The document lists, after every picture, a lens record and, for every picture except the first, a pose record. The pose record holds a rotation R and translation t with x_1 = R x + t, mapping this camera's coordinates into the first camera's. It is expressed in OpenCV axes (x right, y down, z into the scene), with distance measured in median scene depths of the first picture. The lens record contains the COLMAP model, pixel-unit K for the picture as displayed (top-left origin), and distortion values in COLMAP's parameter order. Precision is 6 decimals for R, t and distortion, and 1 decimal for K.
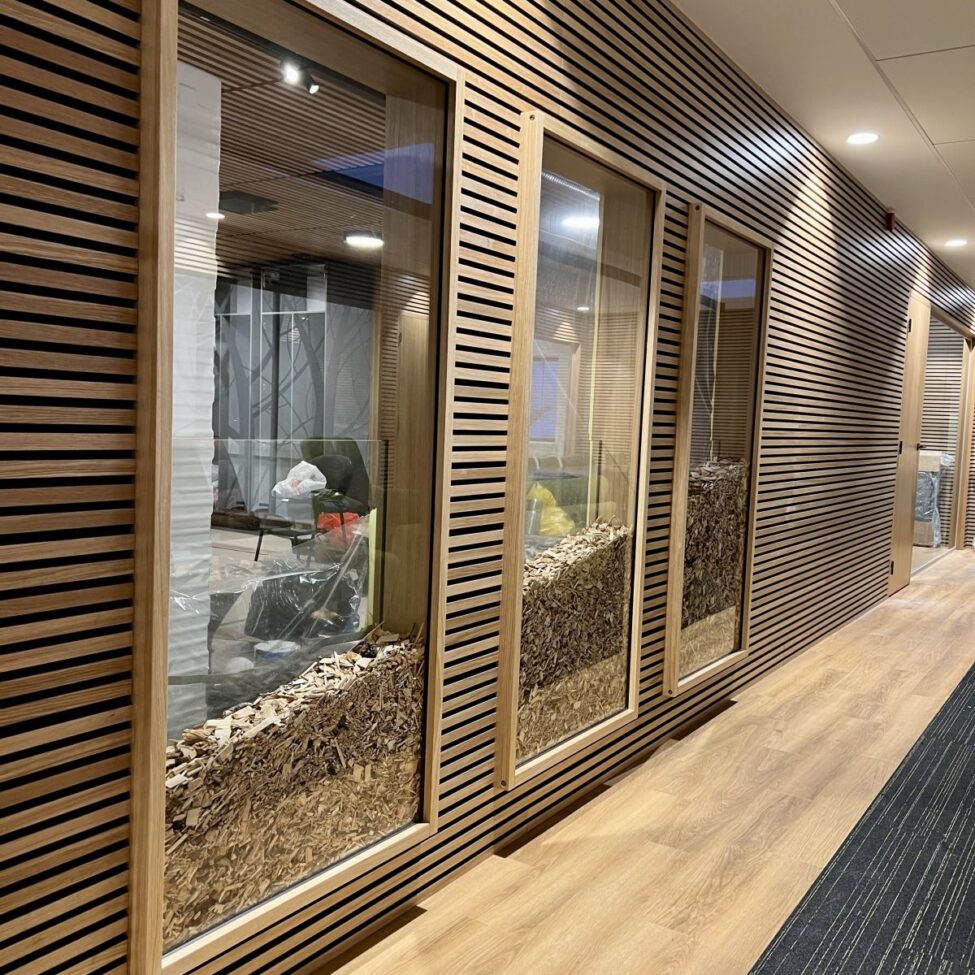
lens RADIAL K [[968.1, 0, 485.2], [0, 968.1, 494.7], [0, 0, 1]] dist [0.004710, 0.000000]
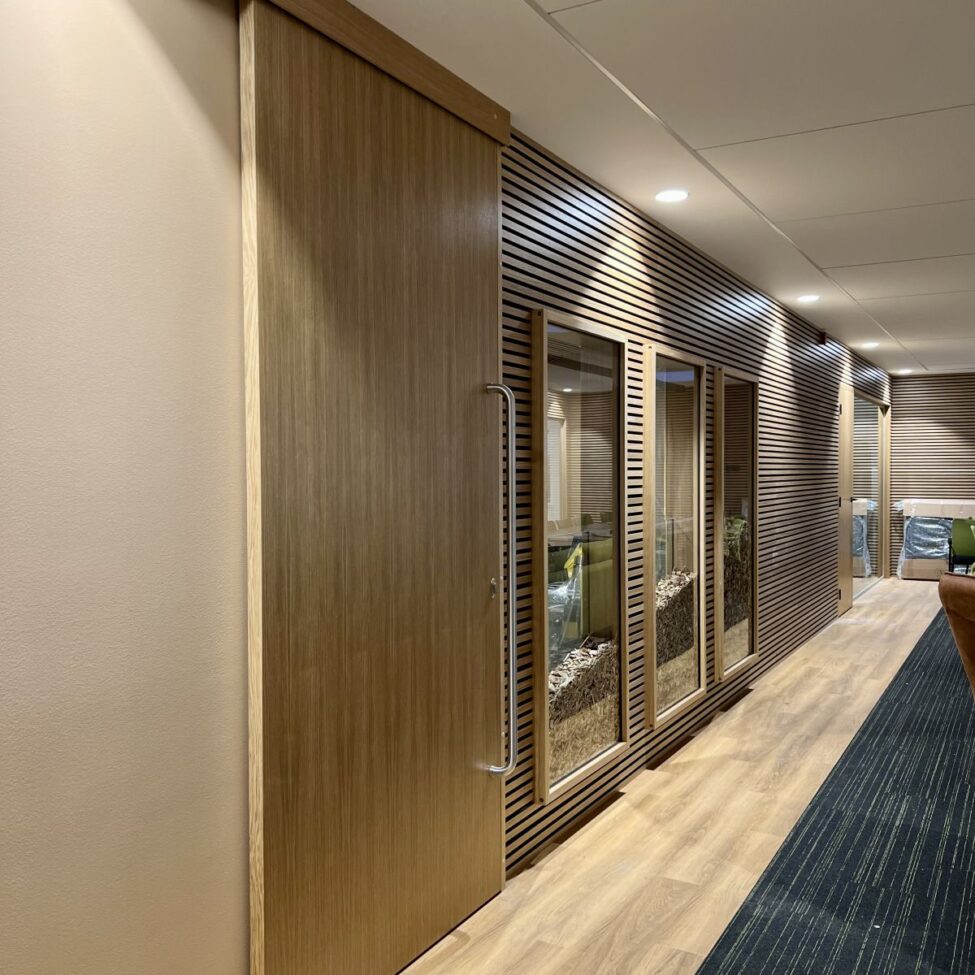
lens RADIAL K [[968.1, 0, 488.2], [0, 968.1, 480.6], [0, 0, 1]] dist [0.004710, 0.000000]
pose [[0.996329, -0.038954, 0.076232, -0.293828], [0.043867, 0.996994, -0.063872, -0.029341], [-0.073515, 0.066981, 0.995042, -0.550352]]
